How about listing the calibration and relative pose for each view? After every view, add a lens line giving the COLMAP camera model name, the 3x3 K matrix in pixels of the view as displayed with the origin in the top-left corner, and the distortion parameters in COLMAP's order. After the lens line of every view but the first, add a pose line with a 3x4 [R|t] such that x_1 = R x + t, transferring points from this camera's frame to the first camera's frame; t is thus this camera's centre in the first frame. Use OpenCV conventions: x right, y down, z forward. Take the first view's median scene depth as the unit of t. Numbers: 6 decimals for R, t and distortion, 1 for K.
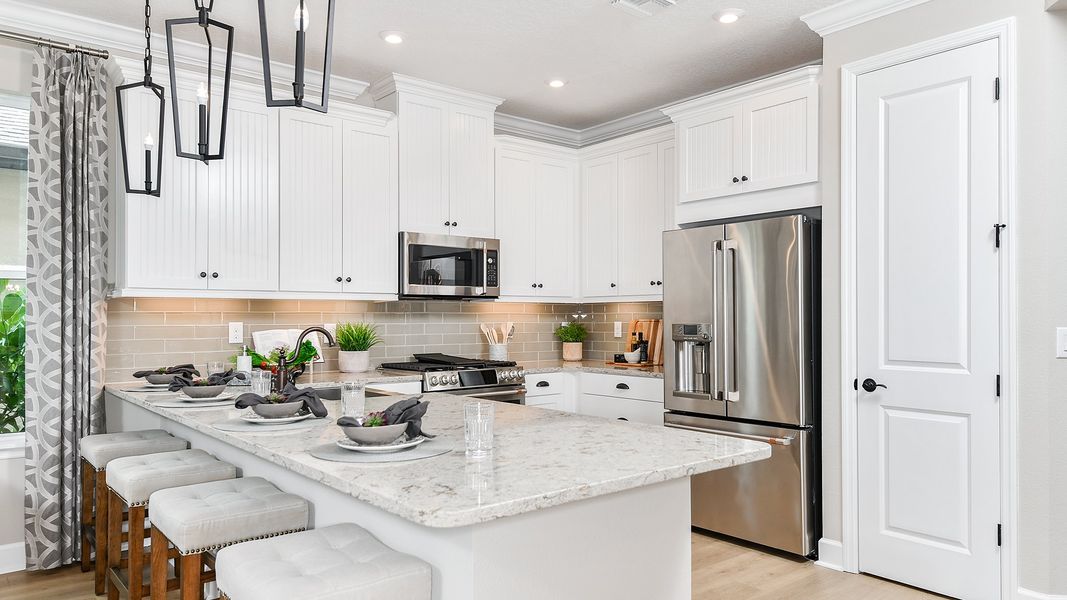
lens RADIAL K [[689.7, 0, 536.1], [0, 689.7, 303.0], [0, 0, 1]] dist [0.031613, 0.000337]
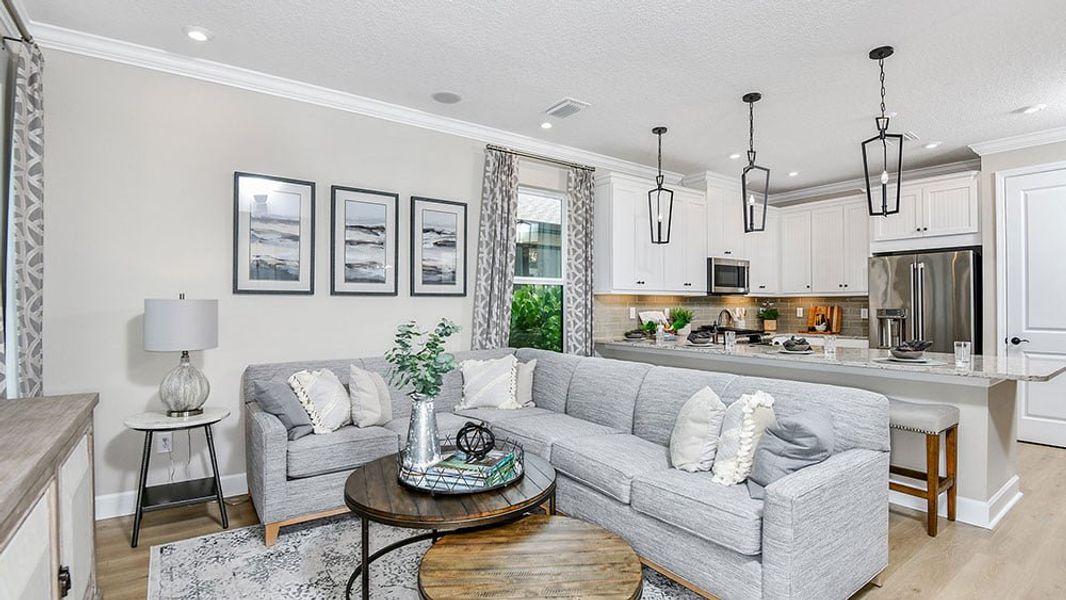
lens RADIAL K [[489.0, 0, 529.5], [0, 489.0, 297.0], [0, 0, 1]] dist [-0.015270, -0.000748]
pose [[0.998077, 0.000769, -0.061984, -0.612122], [-0.000545, 0.999993, 0.003624, -0.004685], [0.061986, -0.003583, 0.998071, -0.314836]]
